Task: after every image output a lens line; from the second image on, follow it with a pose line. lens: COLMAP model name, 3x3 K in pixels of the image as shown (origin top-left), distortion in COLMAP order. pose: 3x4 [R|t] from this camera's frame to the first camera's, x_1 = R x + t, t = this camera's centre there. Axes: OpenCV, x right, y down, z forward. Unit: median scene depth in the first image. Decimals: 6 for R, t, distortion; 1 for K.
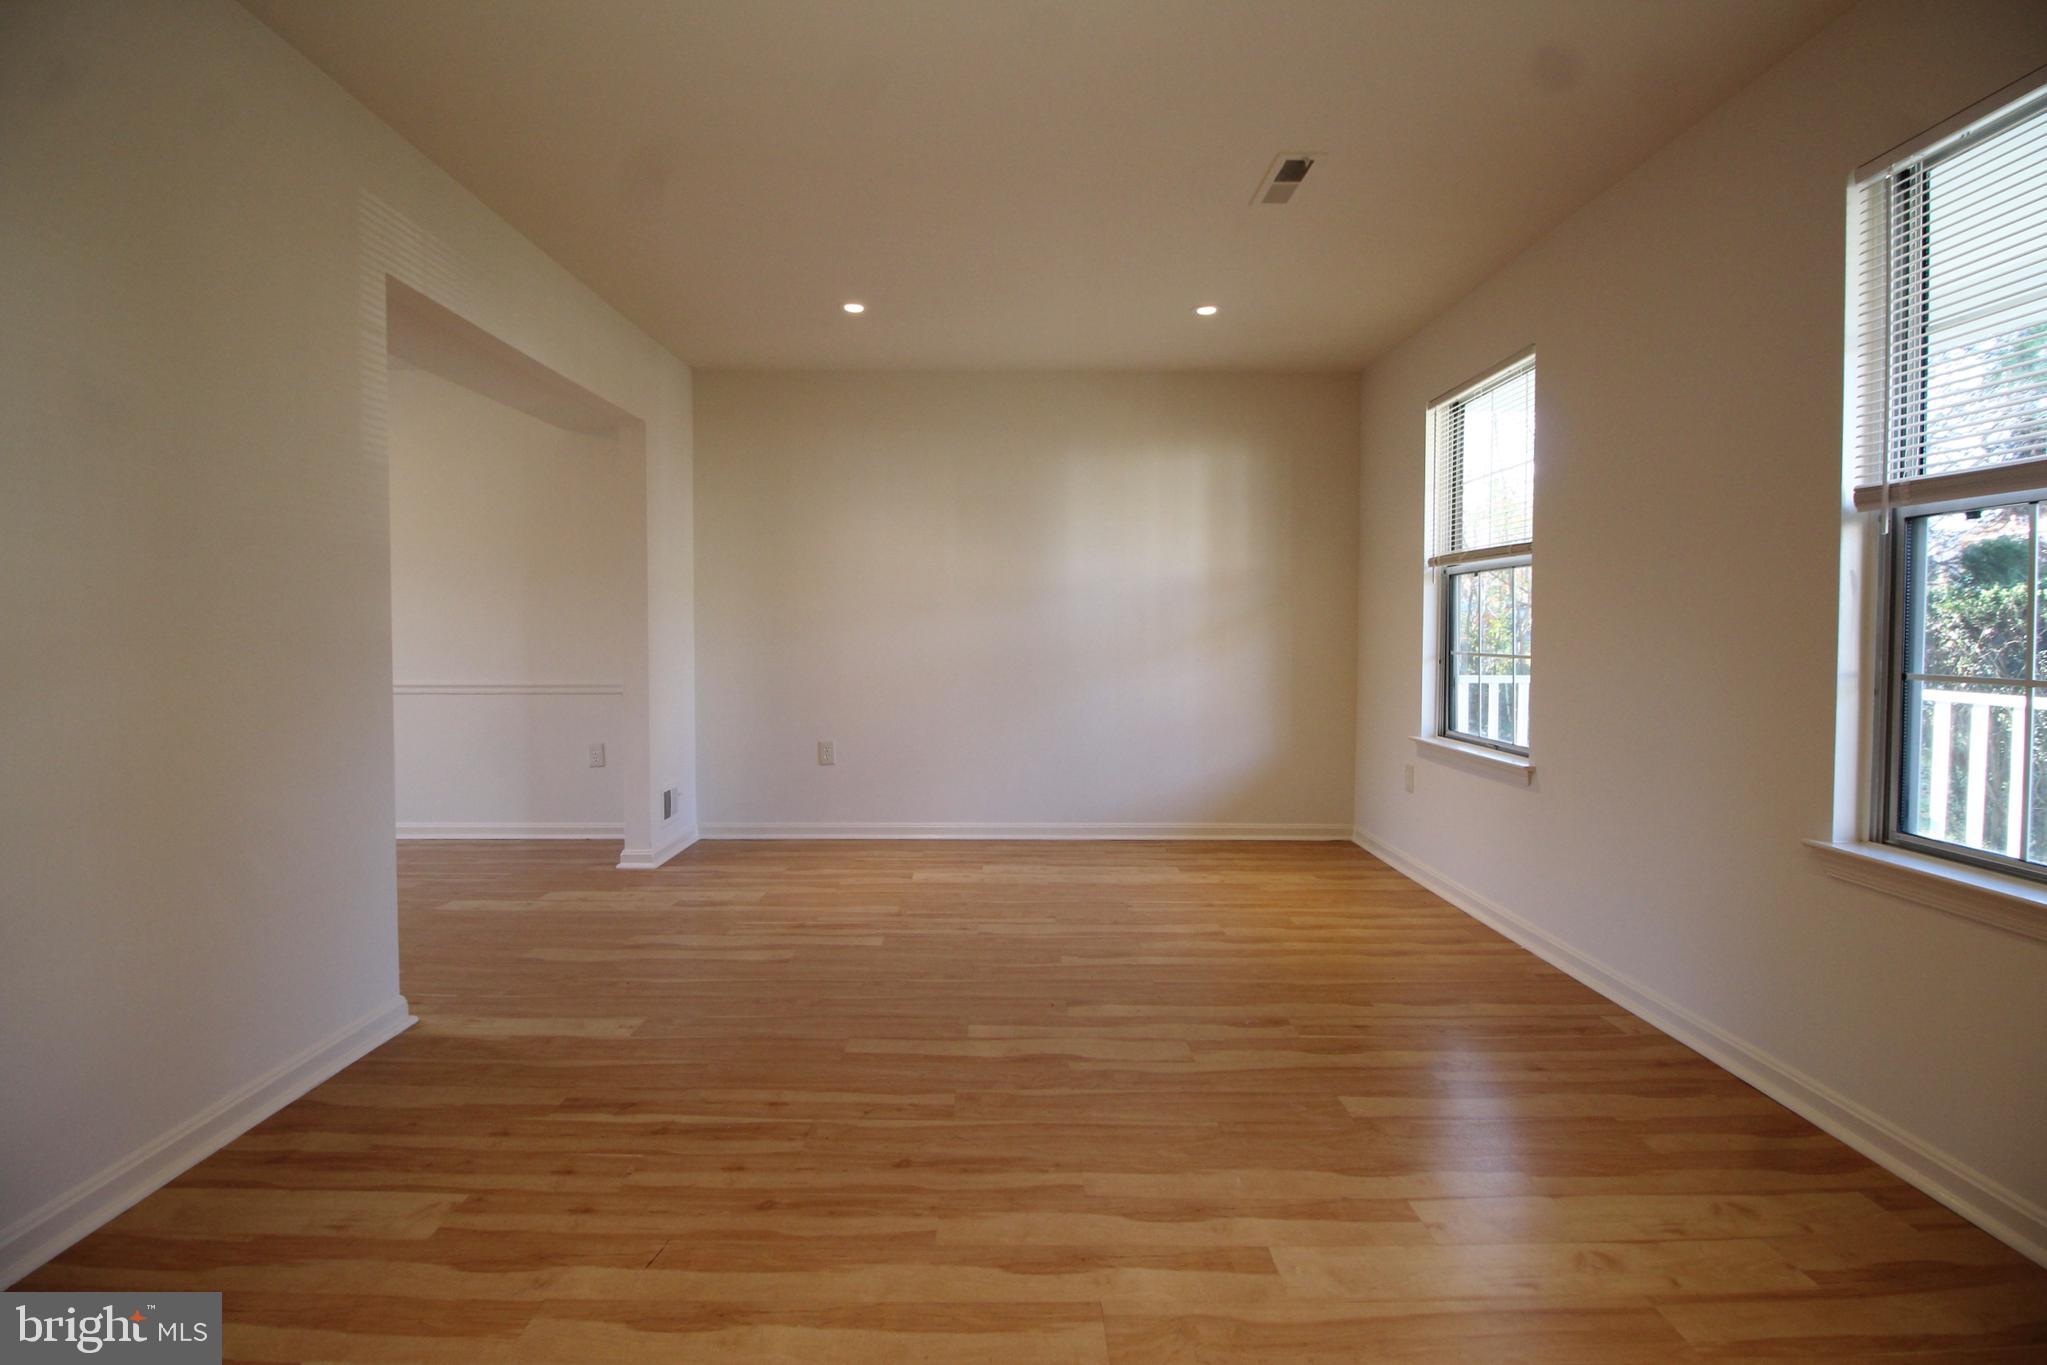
lens RADIAL K [[941.2, 0, 1015.3], [0, 941.2, 662.3], [0, 0, 1]] dist [-0.001966, -0.011092]
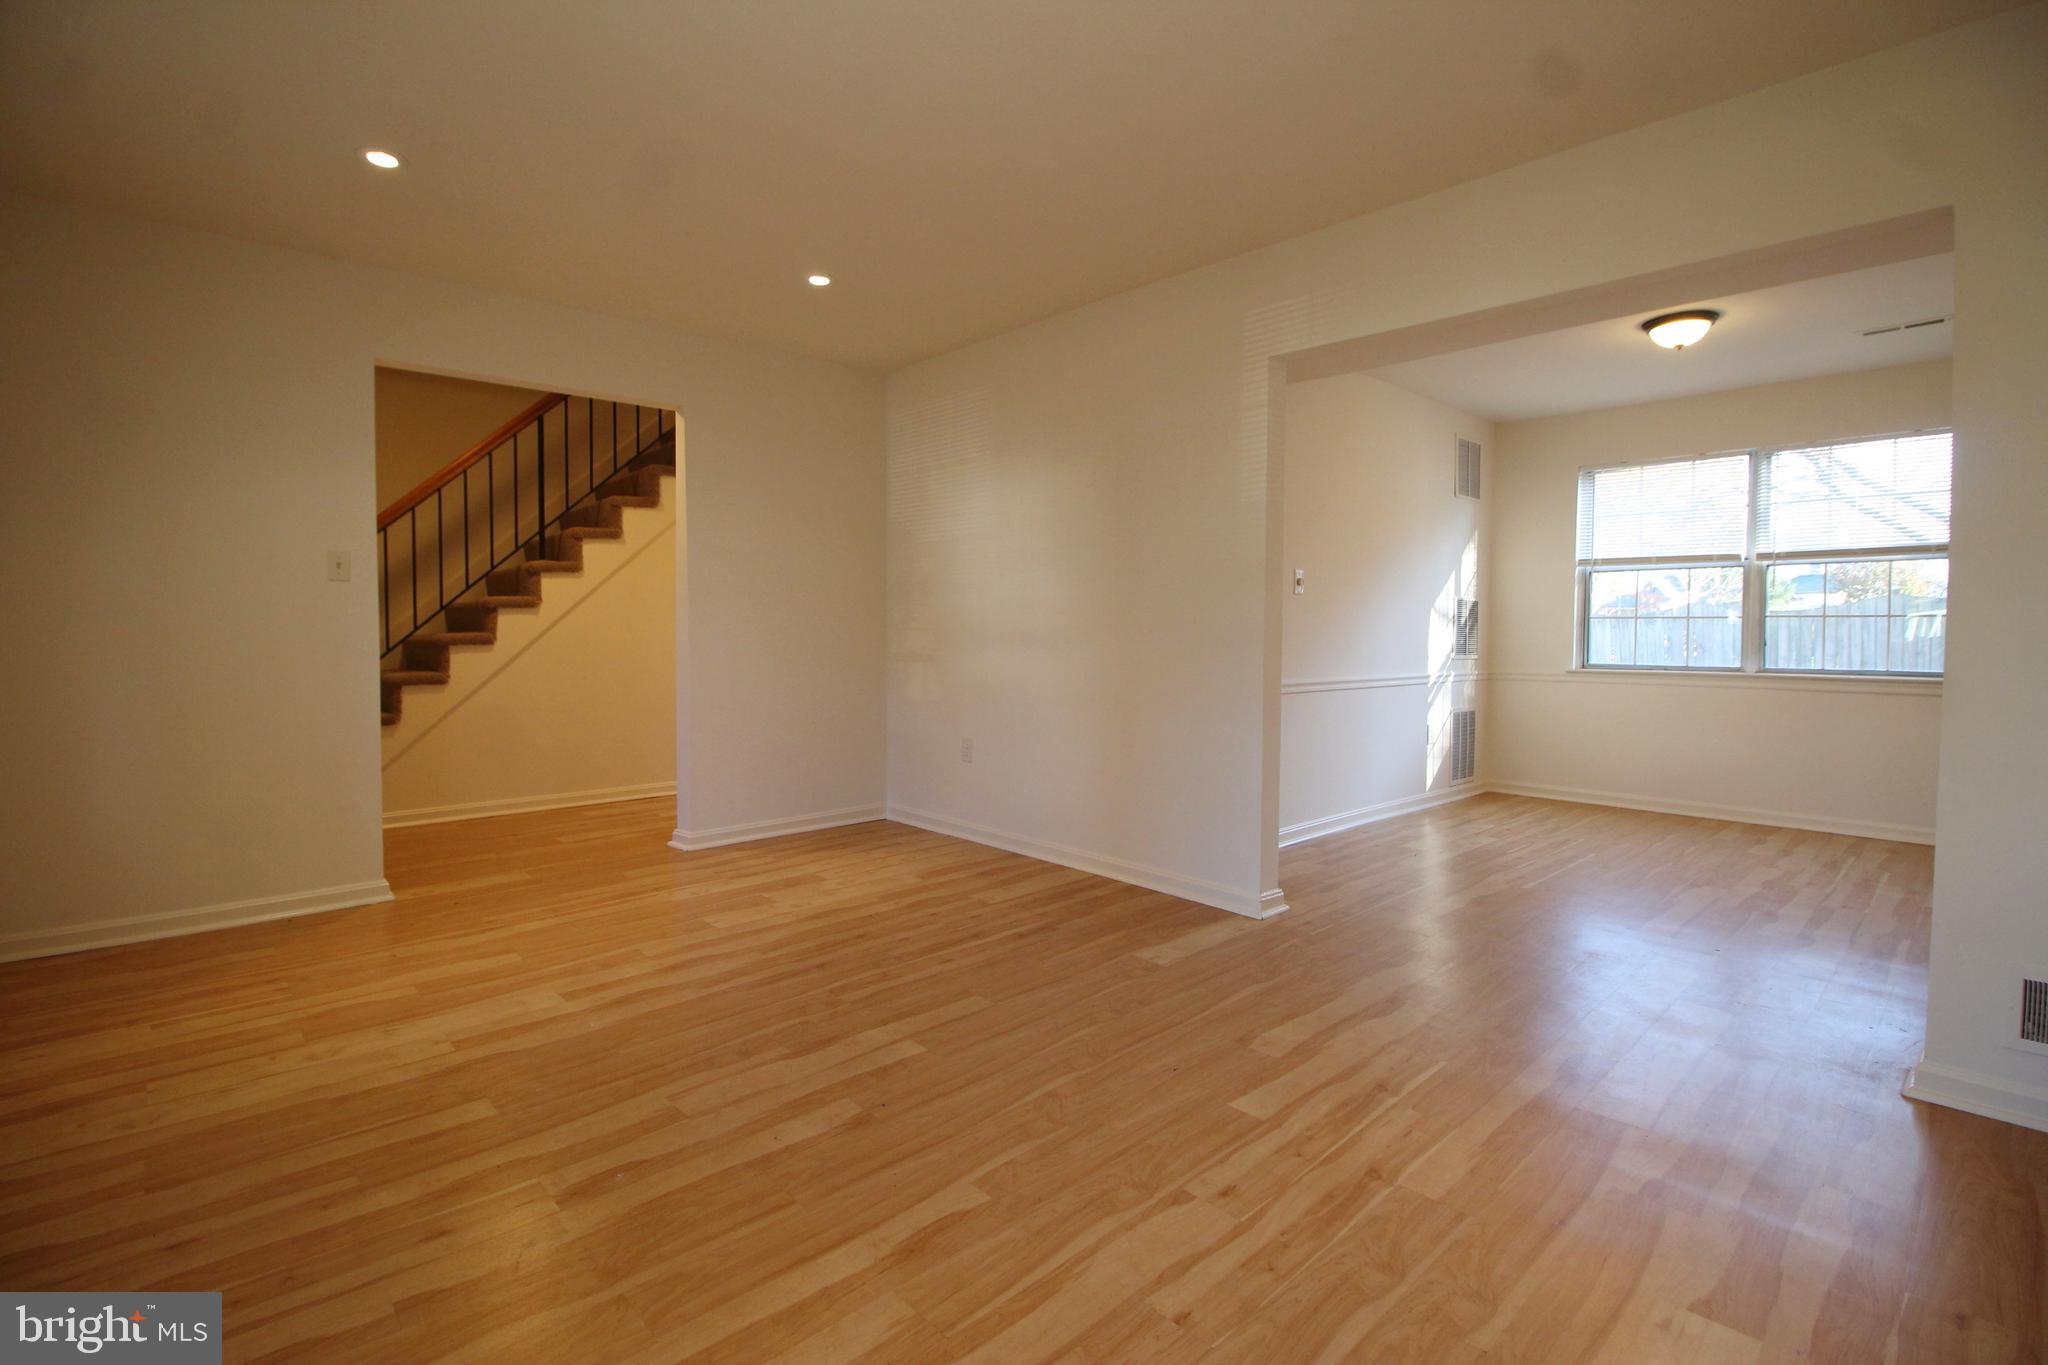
lens RADIAL K [[941.7, 0, 1015.8], [0, 941.7, 662.3], [0, 0, 1]] dist [-0.001966, -0.011092]
pose [[-0.735253, 0.022617, -0.677415, 0.553151], [-0.029228, 0.997456, 0.065025, -0.057177], [0.677162, 0.067609, -0.732721, 1.888533]]
